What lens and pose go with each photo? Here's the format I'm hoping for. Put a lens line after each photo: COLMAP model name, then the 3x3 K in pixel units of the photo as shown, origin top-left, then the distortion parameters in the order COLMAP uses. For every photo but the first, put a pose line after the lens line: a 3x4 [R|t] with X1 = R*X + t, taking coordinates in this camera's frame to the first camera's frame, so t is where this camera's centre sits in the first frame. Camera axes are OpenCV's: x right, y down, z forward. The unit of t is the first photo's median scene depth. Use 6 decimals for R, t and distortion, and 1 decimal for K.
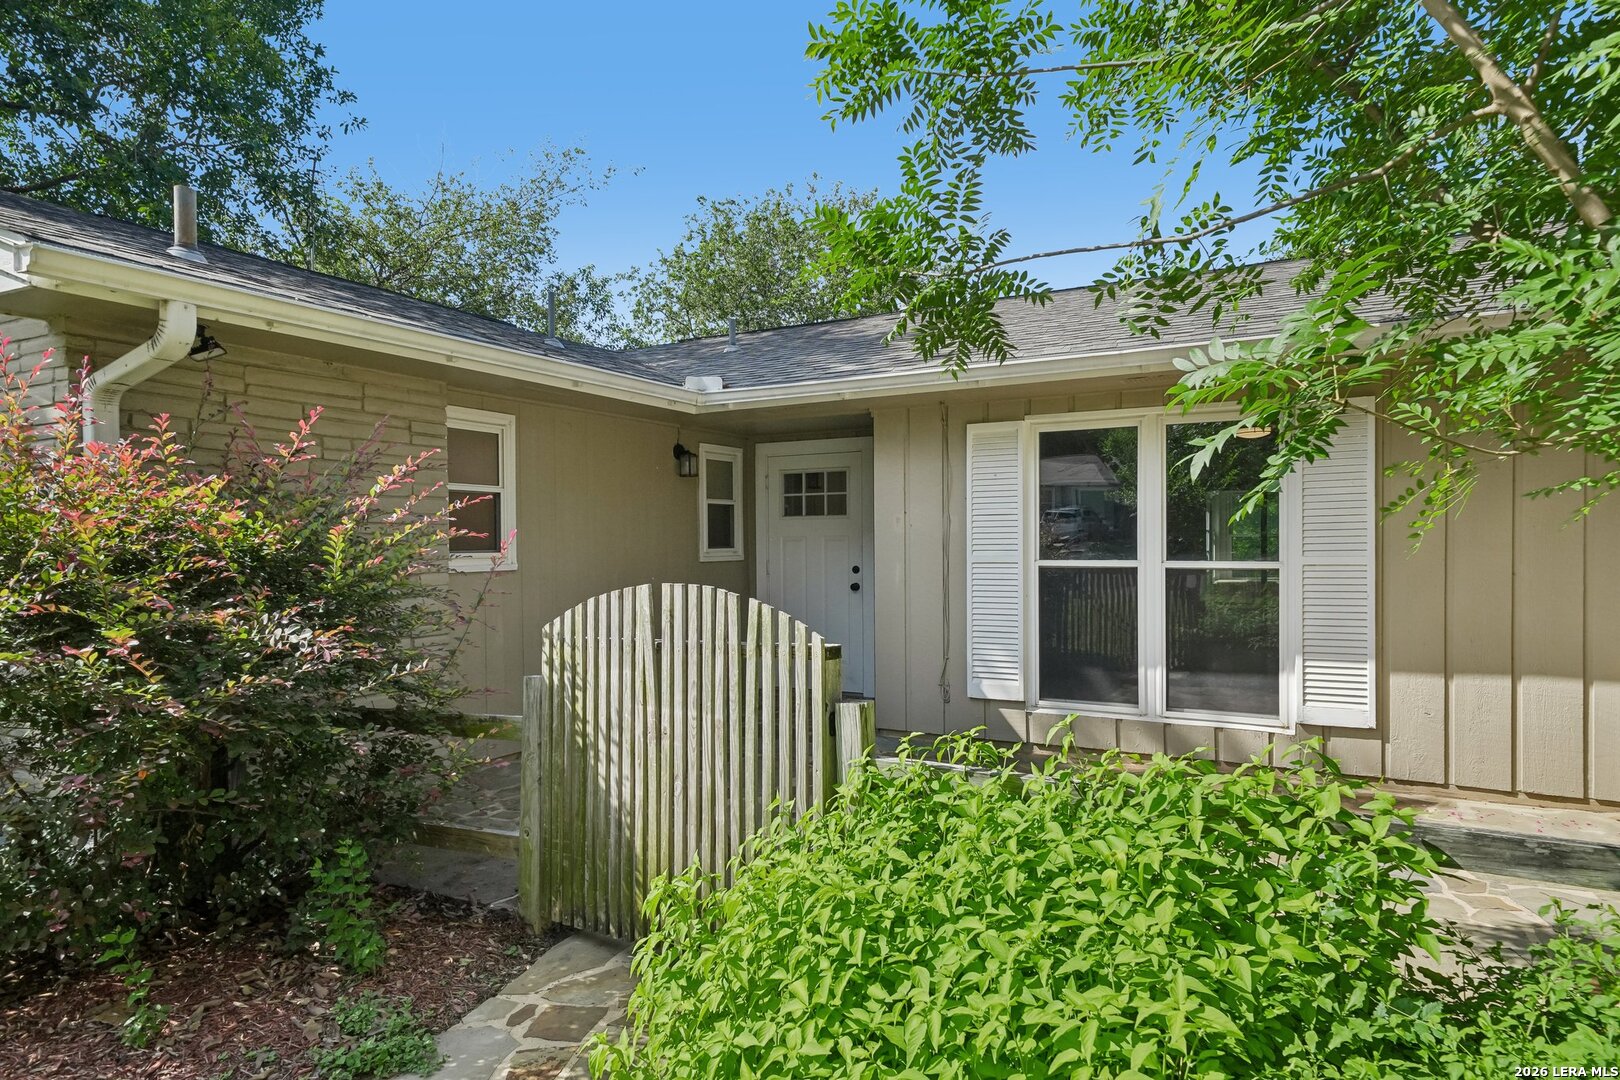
lens RADIAL K [[1005.2, 0, 810.6], [0, 1005.2, 545.4], [0, 0, 1]] dist [-0.000722, -0.000027]
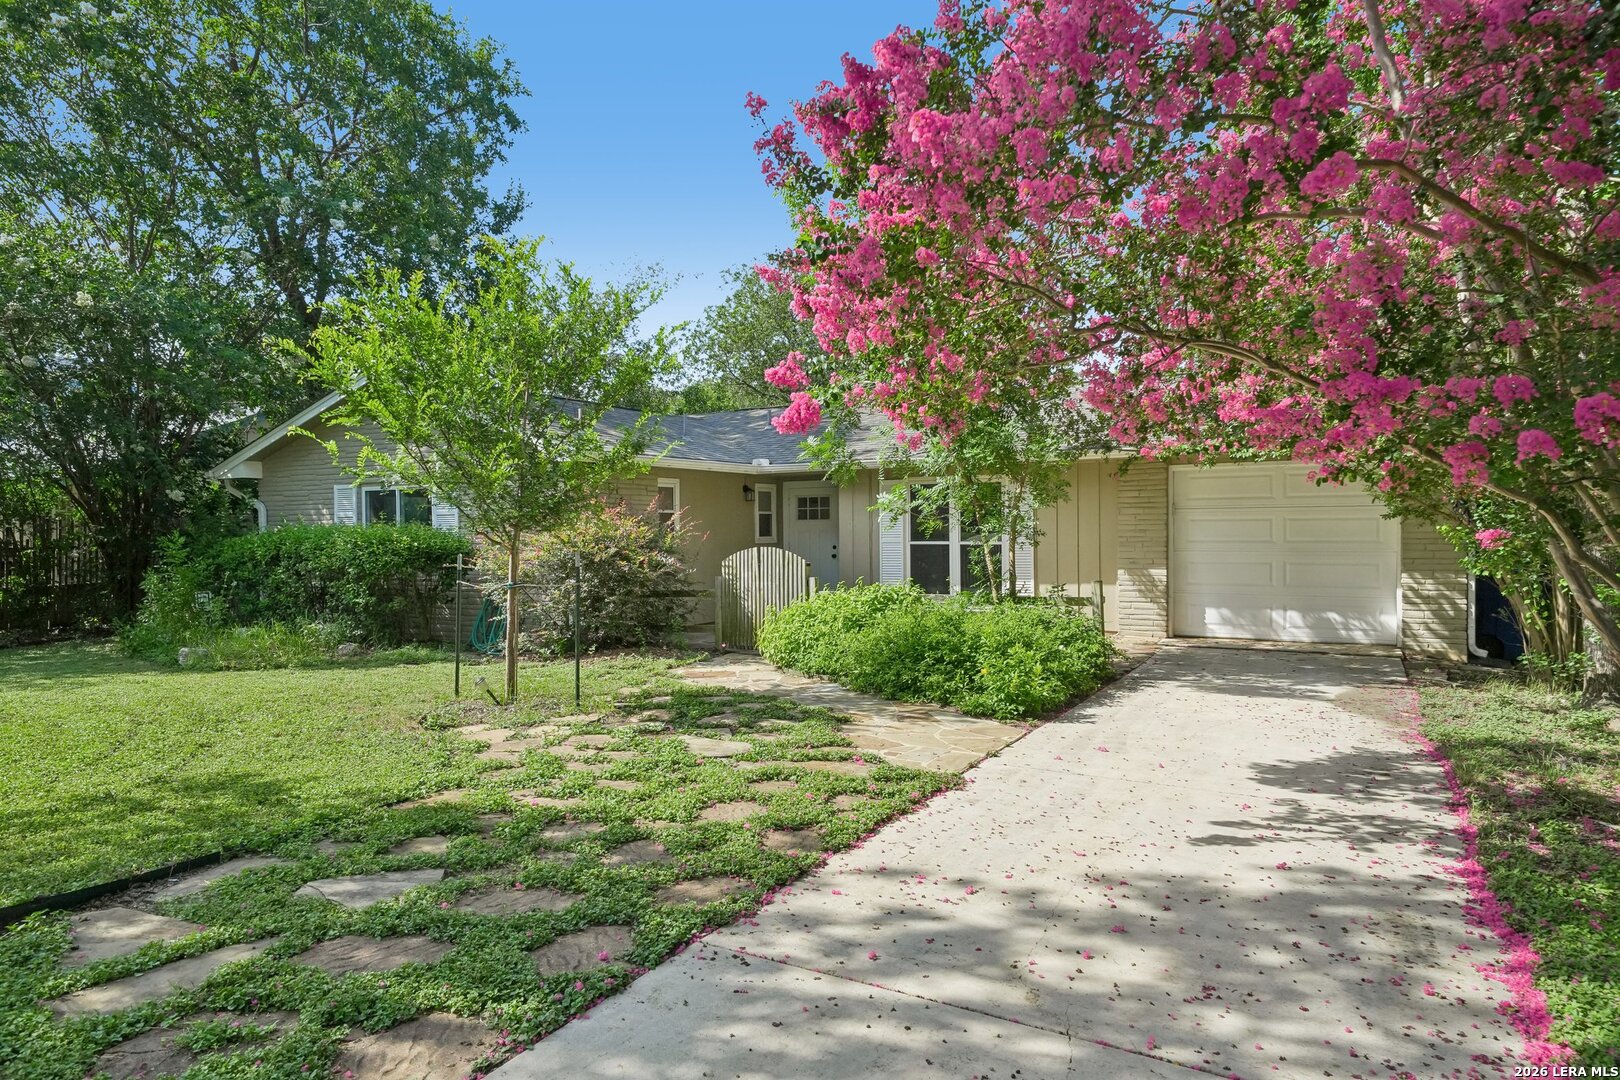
lens RADIAL K [[1014.9, 0, 810.1], [0, 1014.9, 539.3], [0, 0, 1]] dist [0.001519, 0.000857]
pose [[0.999818, -0.000674, -0.019043, 0.037981], [0.000795, 0.999980, 0.006345, -0.004526], [0.019039, -0.006359, 0.999799, -1.043956]]
